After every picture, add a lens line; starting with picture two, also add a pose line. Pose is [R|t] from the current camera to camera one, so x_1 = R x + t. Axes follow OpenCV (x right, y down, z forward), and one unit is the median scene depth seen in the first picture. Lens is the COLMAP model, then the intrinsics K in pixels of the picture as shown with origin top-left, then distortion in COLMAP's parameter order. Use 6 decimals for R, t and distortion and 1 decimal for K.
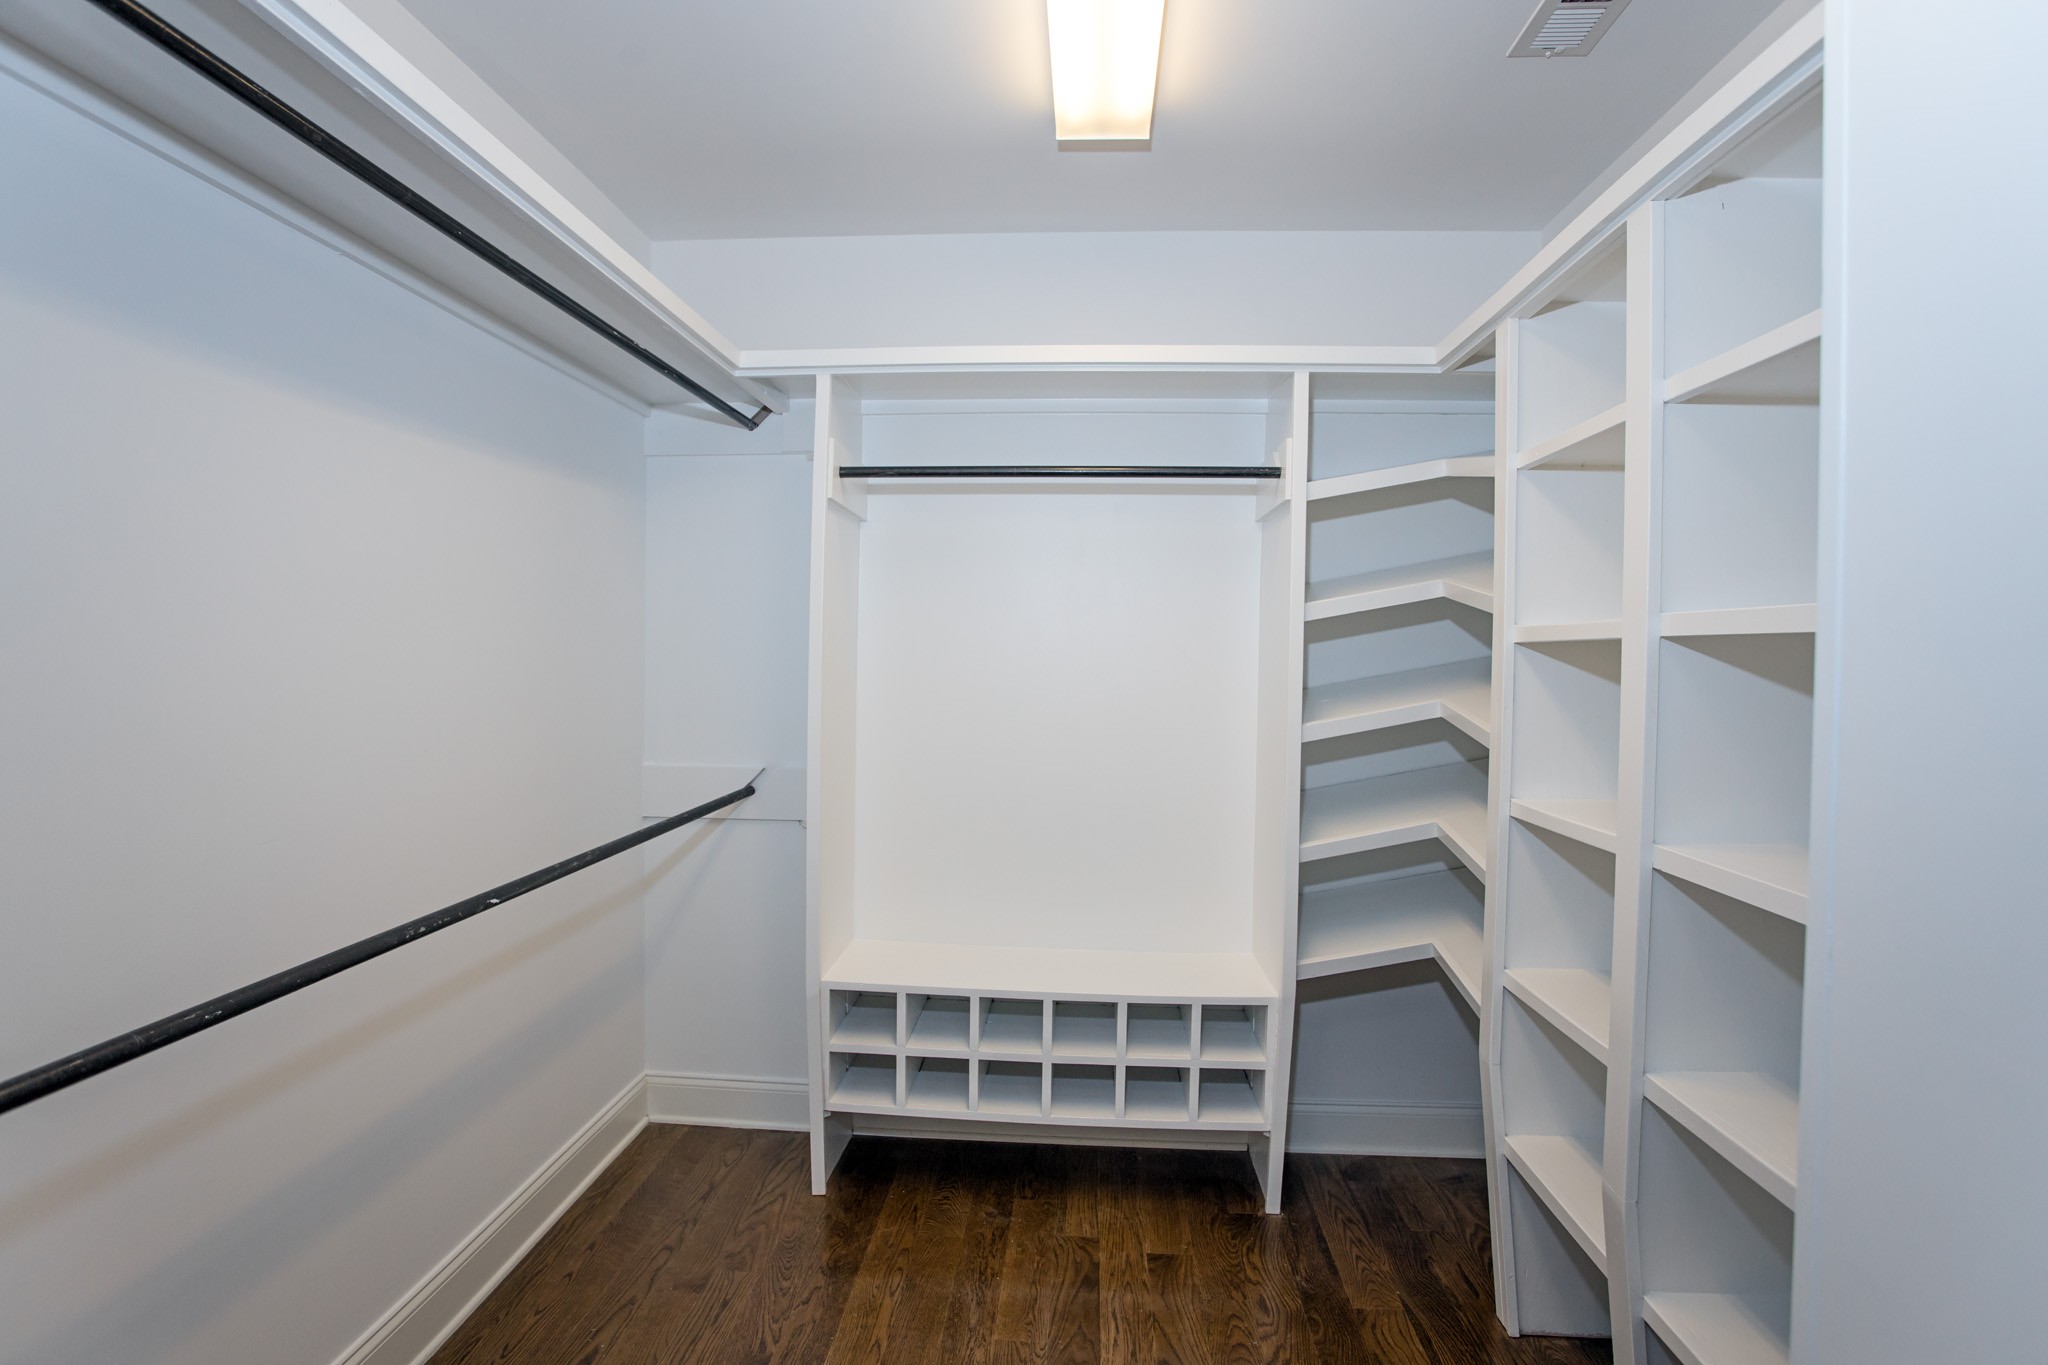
lens RADIAL K [[996.2, 0, 1020.0], [0, 996.2, 674.5], [0, 0, 1]] dist [-0.072313, 0.030423]
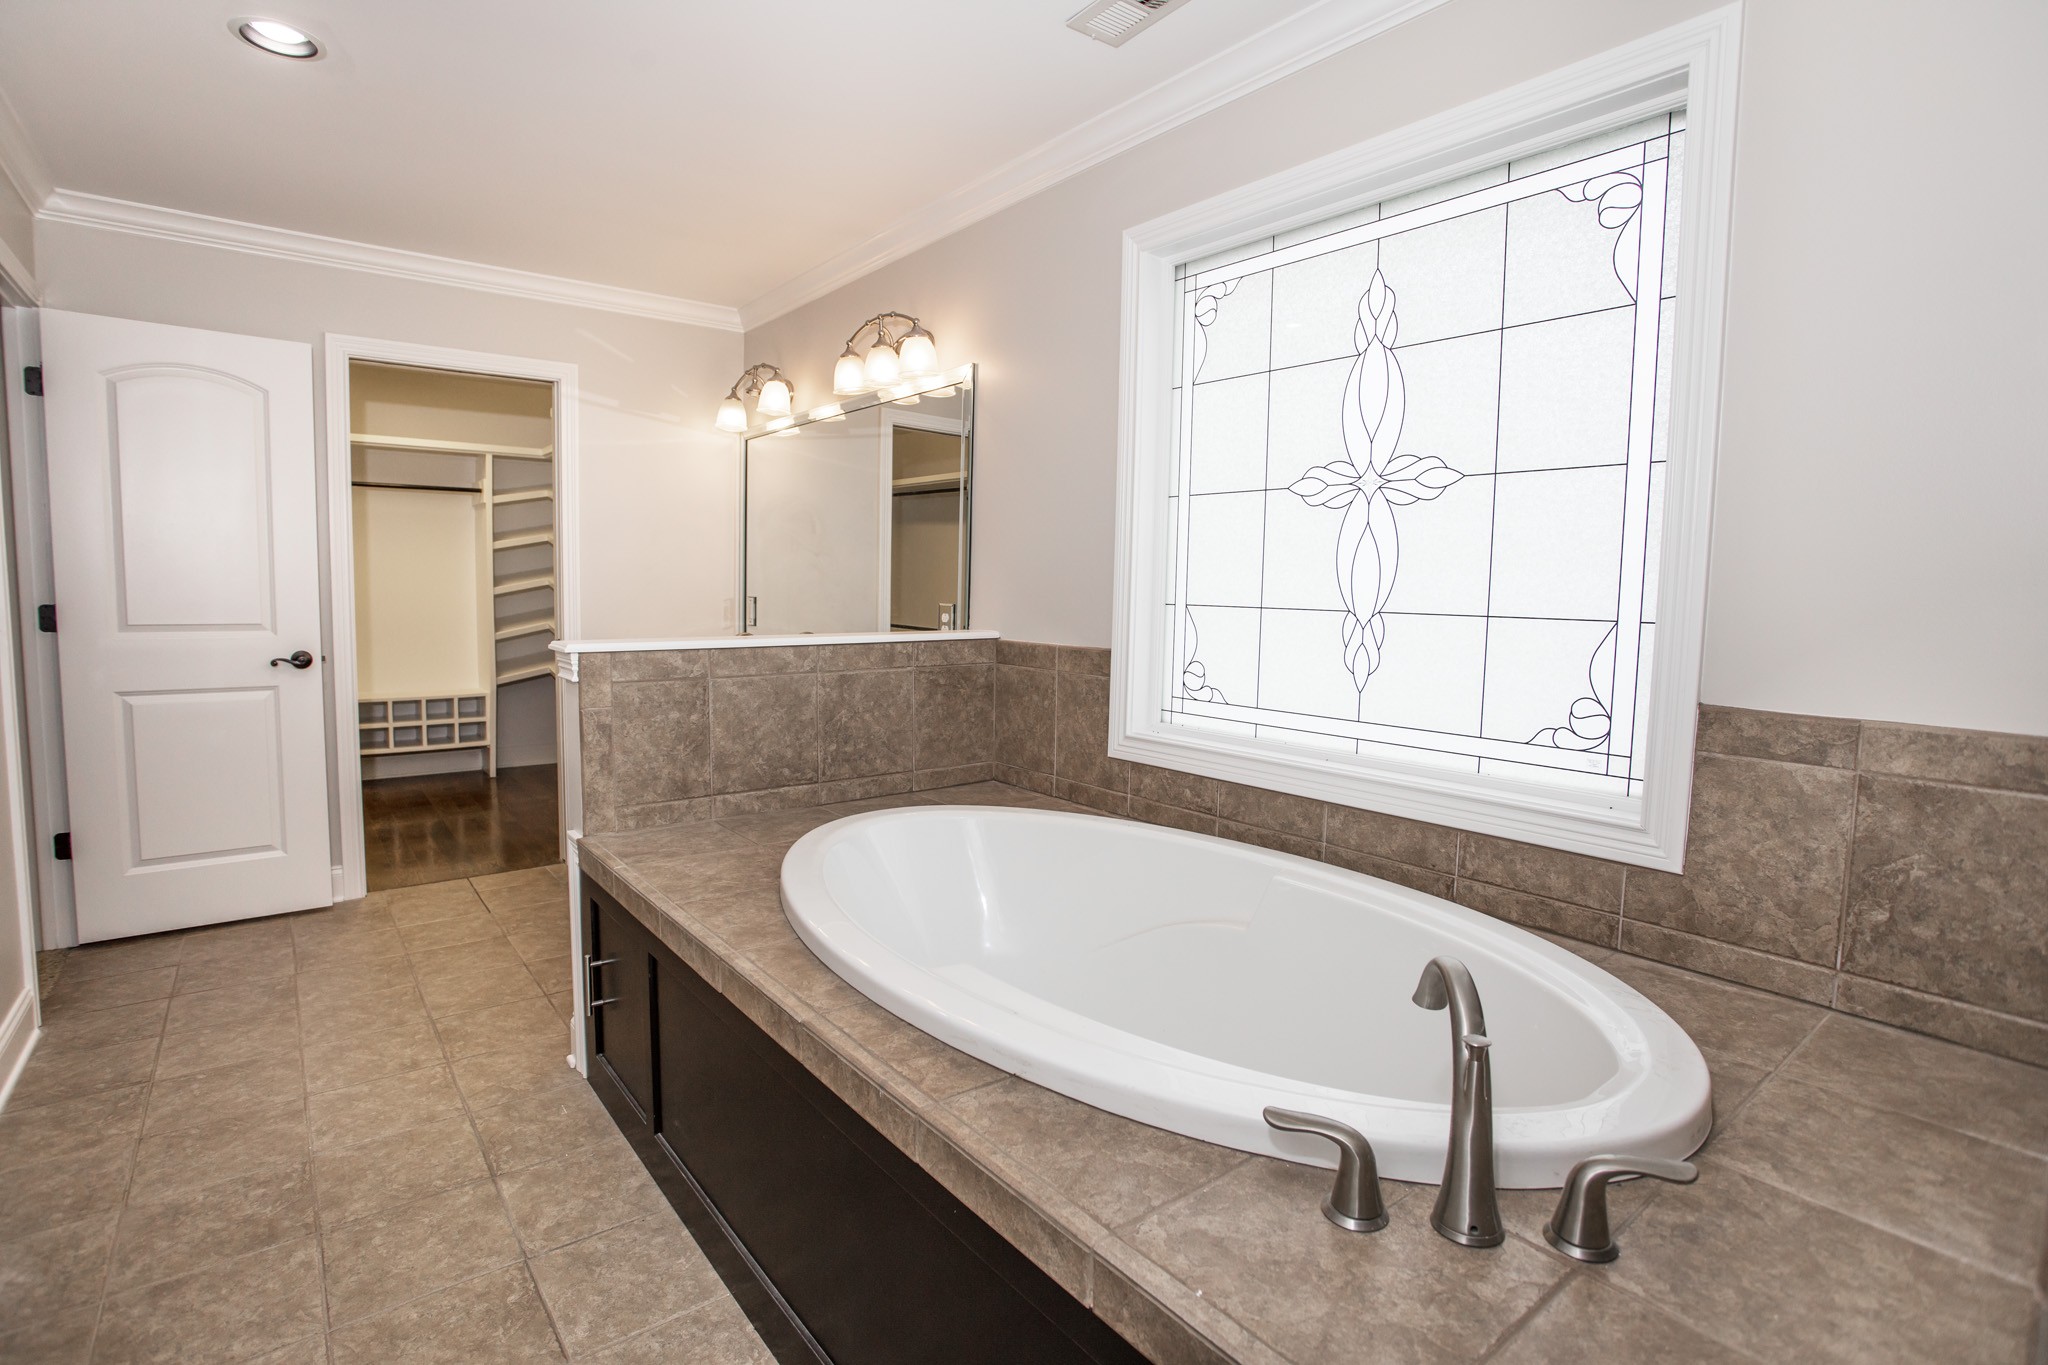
lens RADIAL K [[996.2, 0, 1020.0], [0, 996.2, 674.5], [0, 0, 1]] dist [-0.072313, 0.030423]
pose [[0.742942, -0.057645, 0.666869, -0.430209], [0.006259, 0.996839, 0.079195, 0.083370], [-0.669327, -0.054663, 0.740955, -1.910745]]
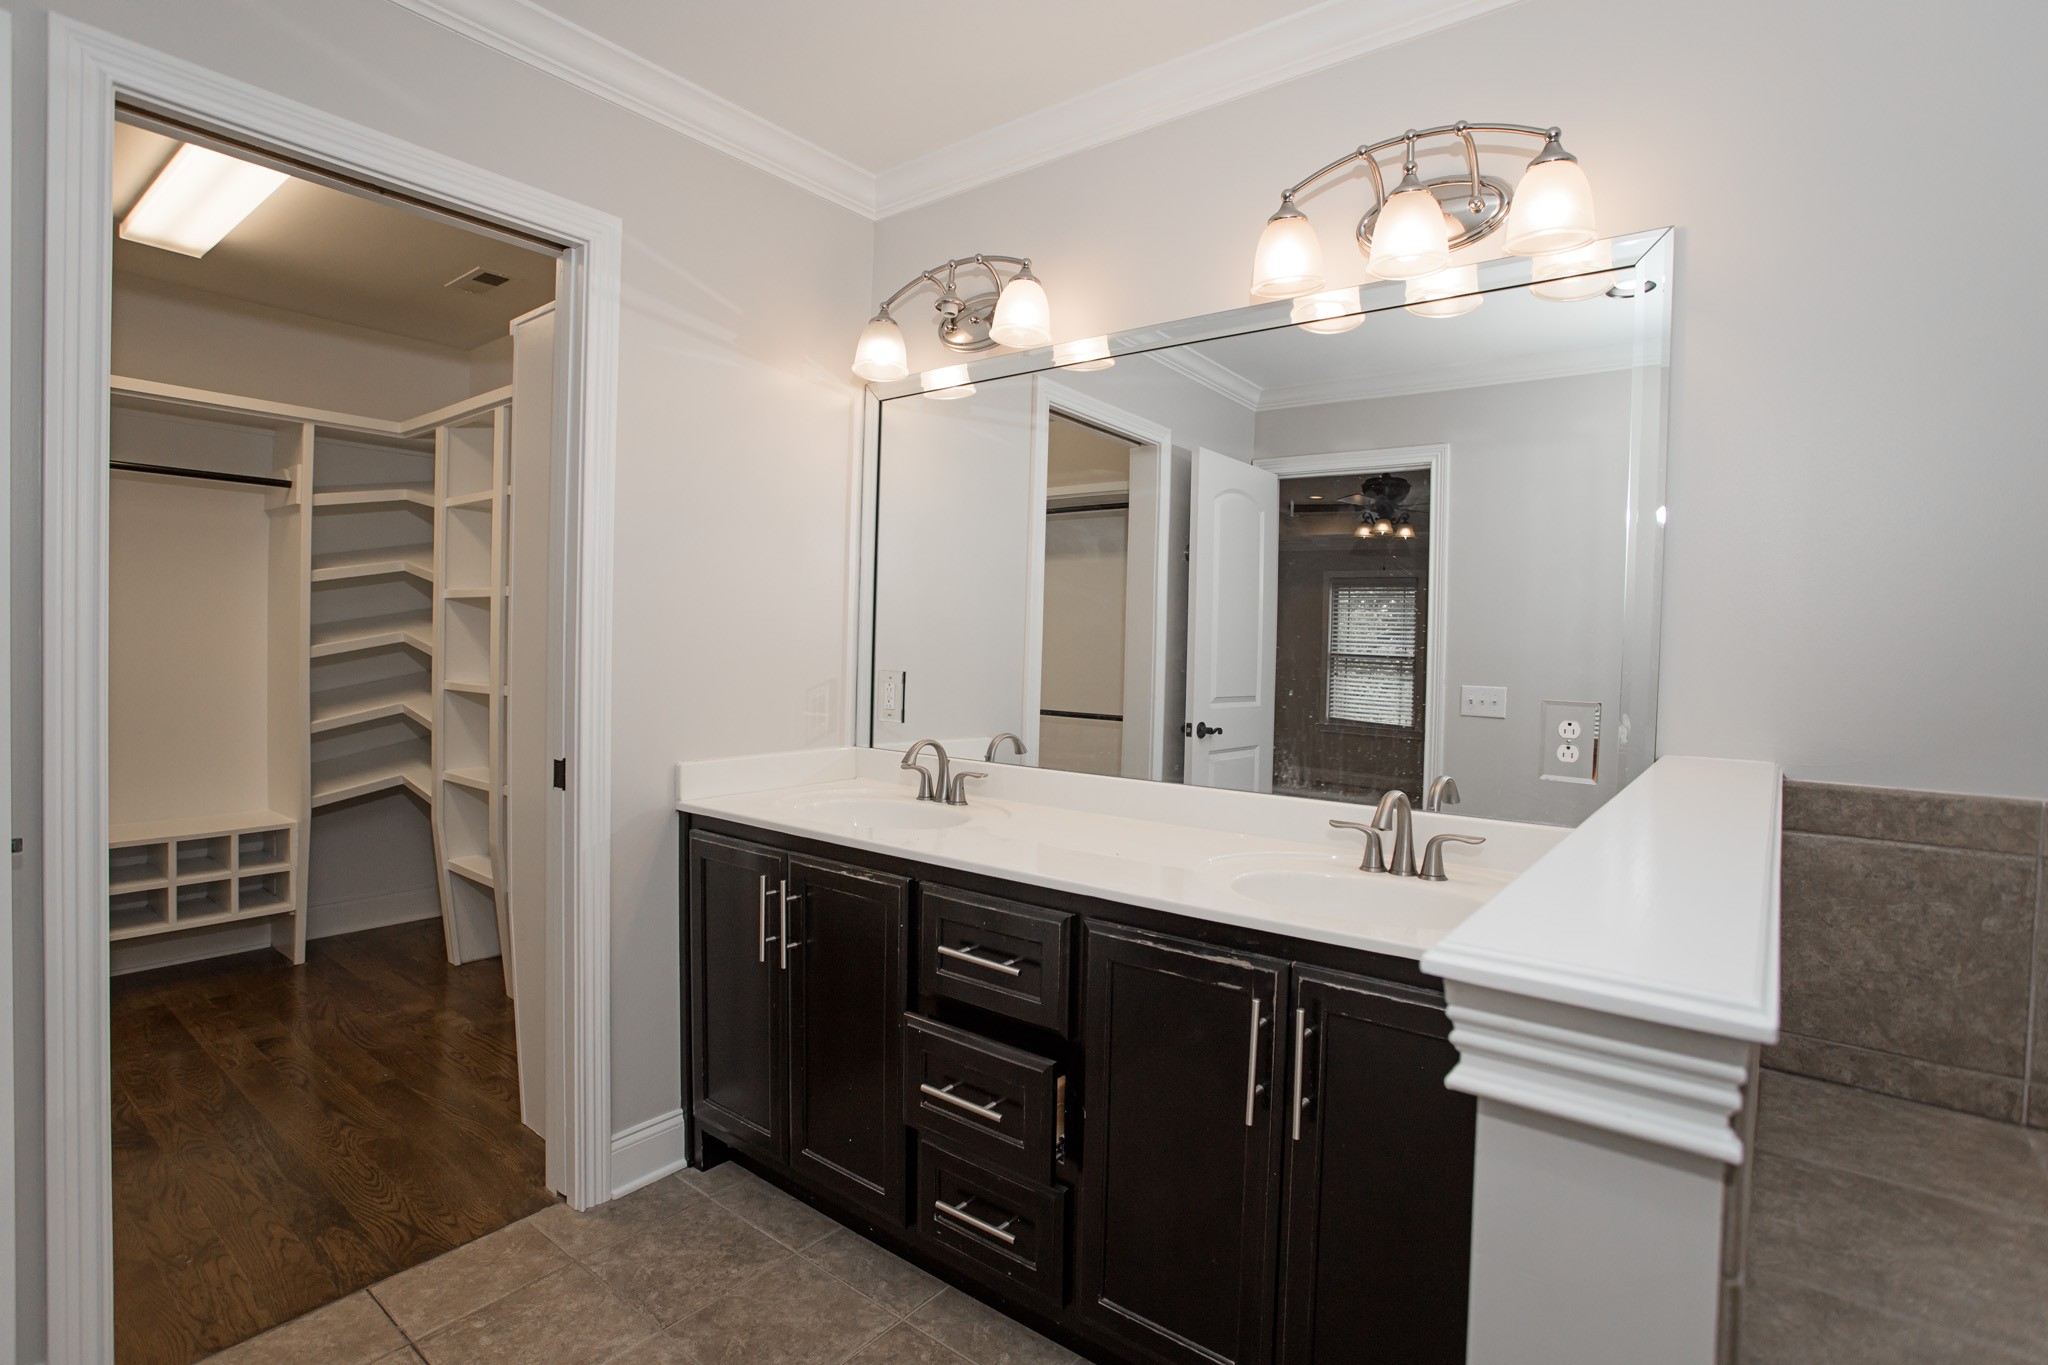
lens RADIAL K [[996.2, 0, 1020.0], [0, 996.2, 674.5], [0, 0, 1]] dist [-0.072313, 0.030423]
pose [[0.563051, -0.022054, 0.826128, -0.356292], [0.001112, 0.999663, 0.025928, 0.055942], [-0.826422, -0.013680, 0.562886, -0.815647]]
